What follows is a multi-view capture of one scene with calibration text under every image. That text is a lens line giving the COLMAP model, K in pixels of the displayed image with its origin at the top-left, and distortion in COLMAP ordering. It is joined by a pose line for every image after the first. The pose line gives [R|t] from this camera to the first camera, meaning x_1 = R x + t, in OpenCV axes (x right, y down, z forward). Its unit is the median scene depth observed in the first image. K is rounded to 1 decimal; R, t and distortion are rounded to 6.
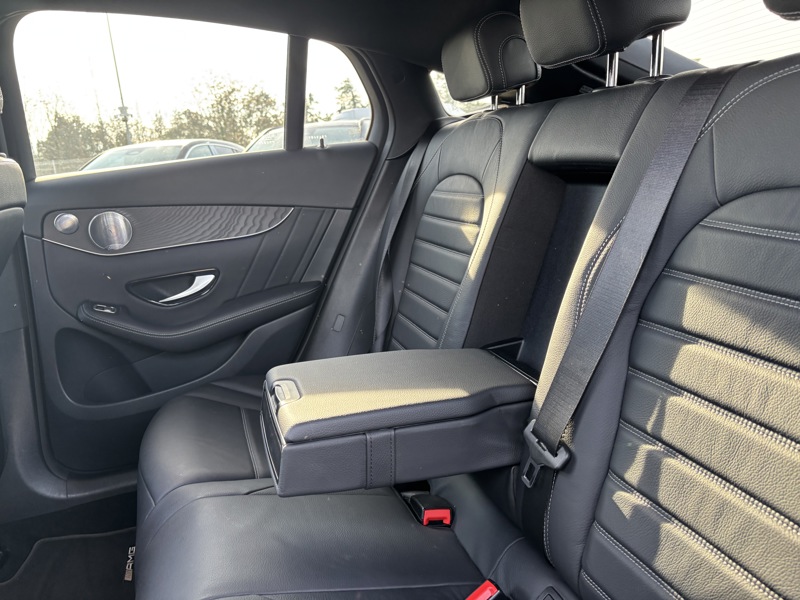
lens RADIAL K [[610.9, 0, 394.7], [0, 610.9, 299.0], [0, 0, 1]] dist [0.032020, -0.041213]
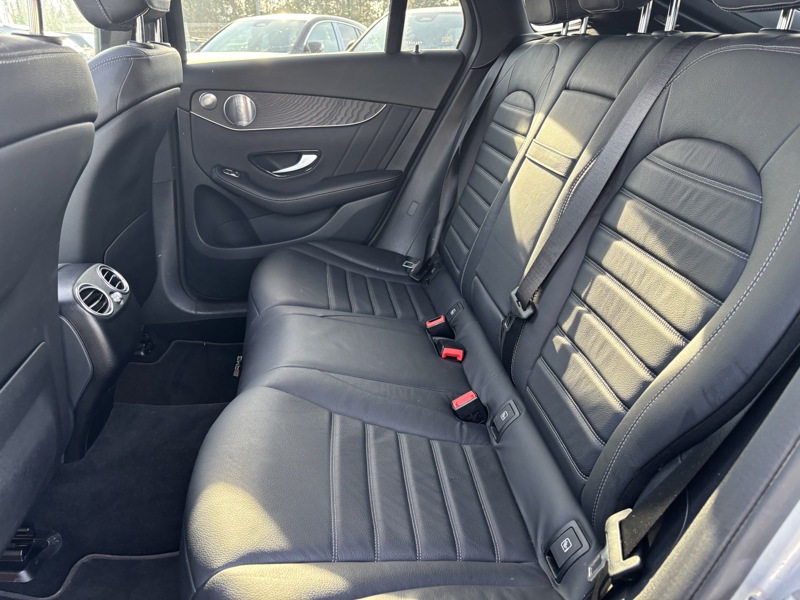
lens RADIAL K [[604.6, 0, 401.4], [0, 604.6, 302.4], [0, 0, 1]] dist [0.075257, -0.091801]
pose [[0.979934, 0.143082, -0.138766, 0.092375], [-0.116286, 0.975835, 0.184999, 0.003653], [0.161883, -0.165150, 0.972892, -0.231706]]
